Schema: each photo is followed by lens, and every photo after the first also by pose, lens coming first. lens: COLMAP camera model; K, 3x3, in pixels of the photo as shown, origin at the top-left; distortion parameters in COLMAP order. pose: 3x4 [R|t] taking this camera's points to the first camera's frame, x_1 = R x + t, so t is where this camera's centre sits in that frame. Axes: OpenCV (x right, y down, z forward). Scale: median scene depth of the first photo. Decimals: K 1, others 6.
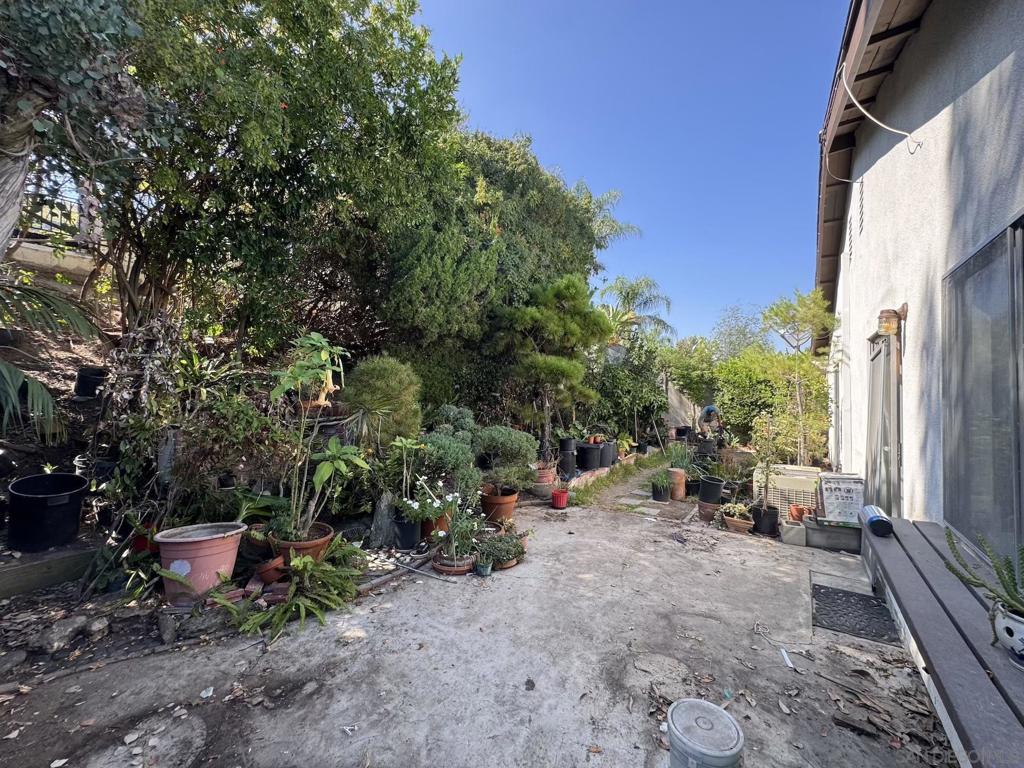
lens RADIAL K [[410.4, 0, 509.3], [0, 410.4, 389.4], [0, 0, 1]] dist [-0.002785, 0.000089]
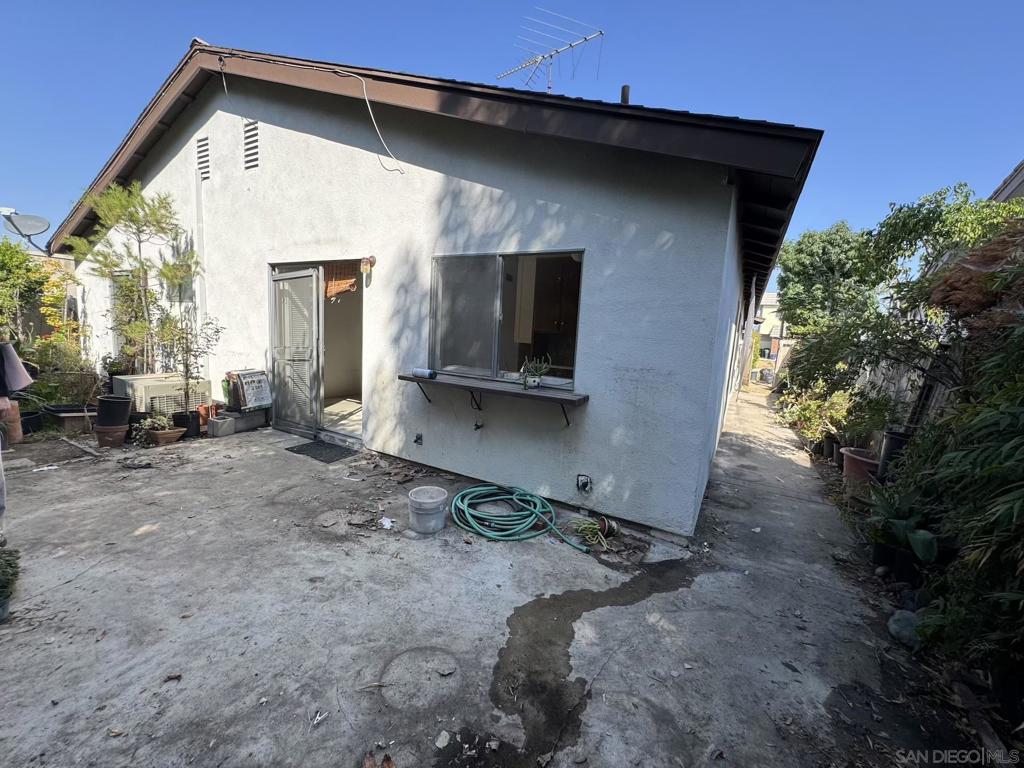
lens RADIAL K [[410.4, 0, 510.0], [0, 410.4, 383.2], [0, 0, 1]] dist [-0.002785, 0.000089]
pose [[-0.101602, -0.141799, 0.984668, -0.641006], [-0.064889, 0.988626, 0.135674, 0.030058], [-0.992707, -0.050110, -0.109647, 0.428374]]
